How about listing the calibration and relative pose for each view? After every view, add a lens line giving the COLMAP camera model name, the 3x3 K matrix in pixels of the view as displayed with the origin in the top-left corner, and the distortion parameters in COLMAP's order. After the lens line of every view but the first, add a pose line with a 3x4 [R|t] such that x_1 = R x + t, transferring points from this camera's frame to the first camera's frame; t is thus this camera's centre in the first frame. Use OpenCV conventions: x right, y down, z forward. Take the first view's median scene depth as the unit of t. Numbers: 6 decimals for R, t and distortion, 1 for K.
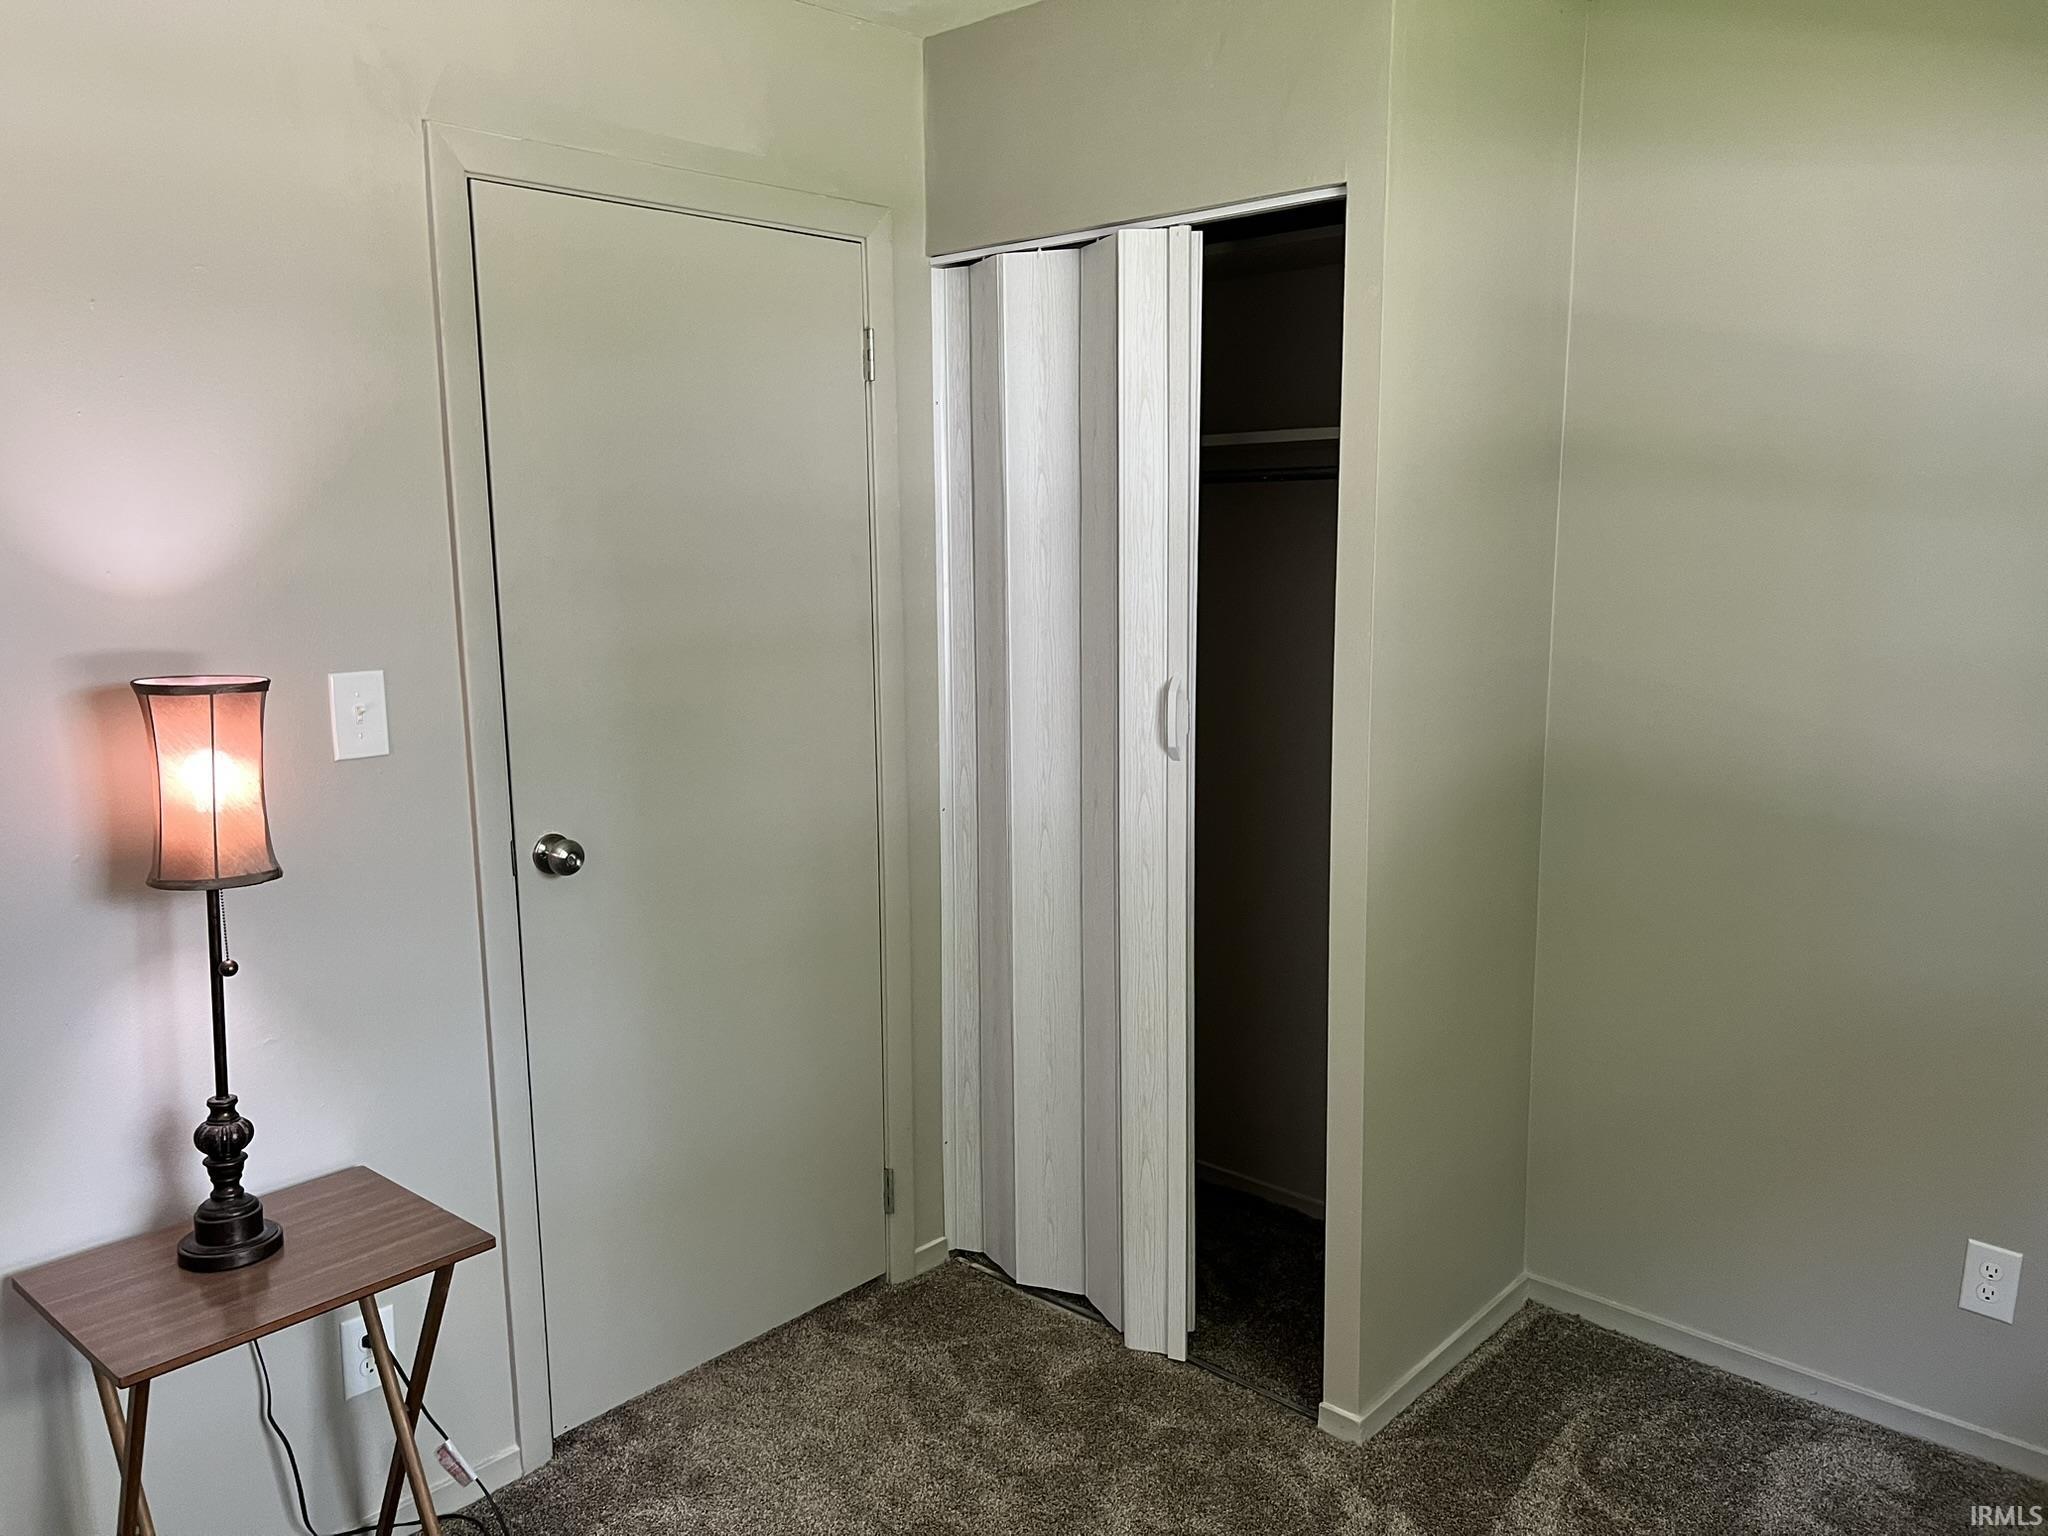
lens RADIAL K [[1544.6, 0, 1031.7], [0, 1544.6, 768.8], [0, 0, 1]] dist [0.069145, -0.077408]
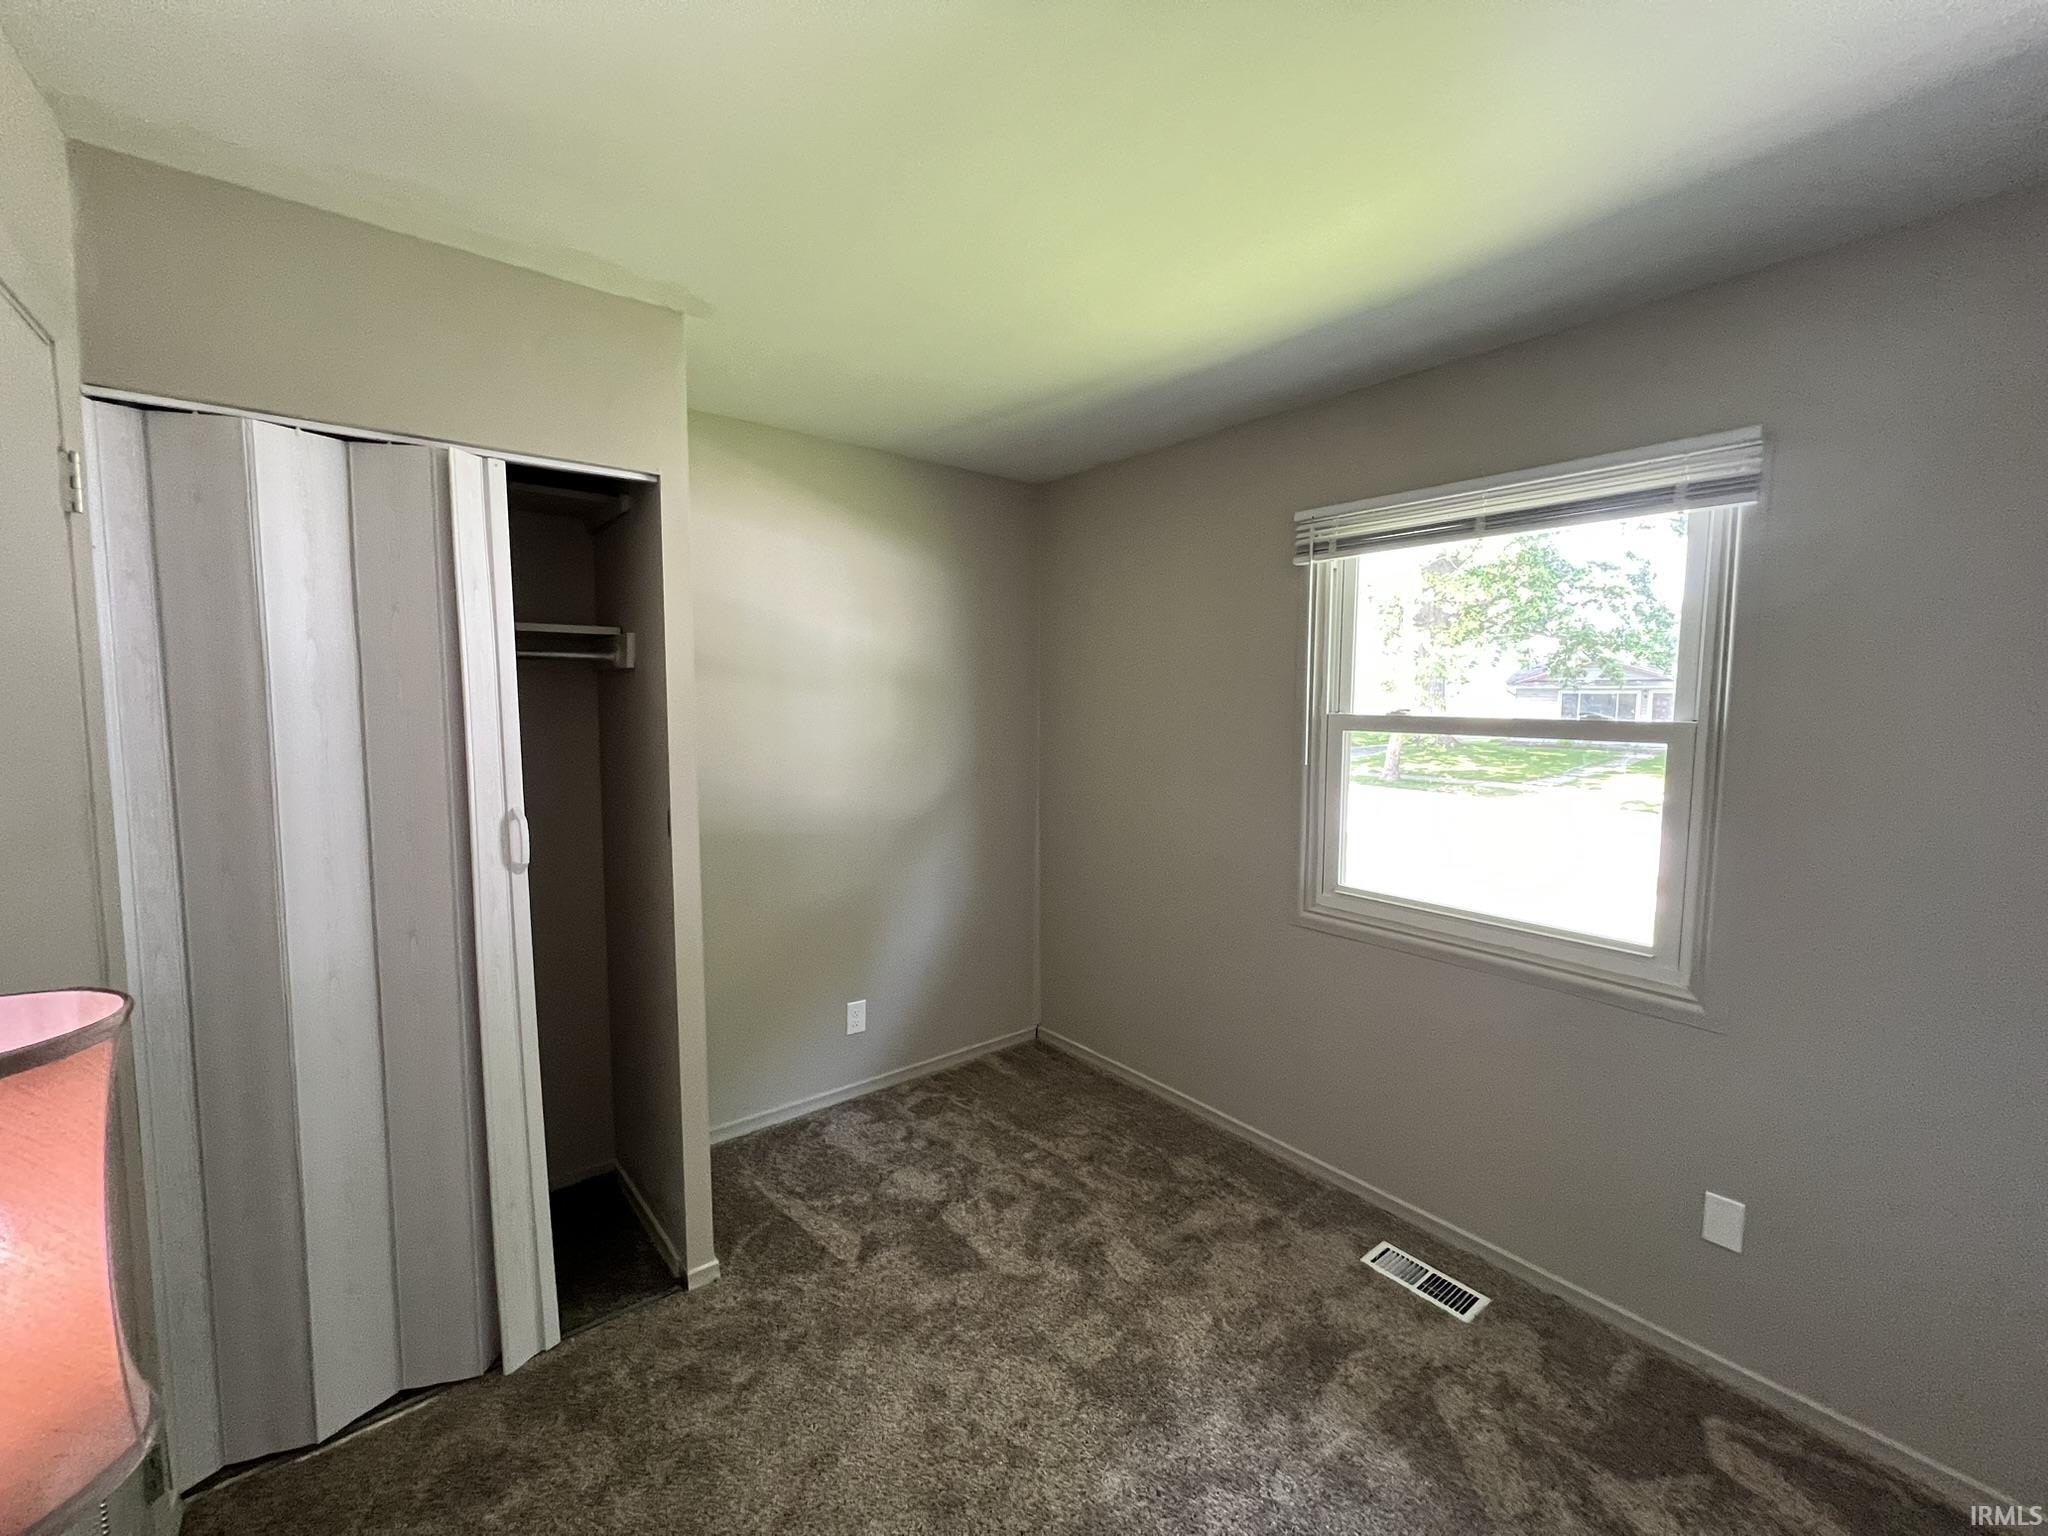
lens RADIAL K [[822.4, 0, 1019.8], [0, 822.4, 760.8], [0, 0, 1]] dist [0.000553, 0.000567]
pose [[0.159455, -0.072202, 0.984561, -0.515034], [0.155502, 0.986709, 0.047175, -0.067213], [-0.974881, 0.145579, 0.168563, 0.494805]]
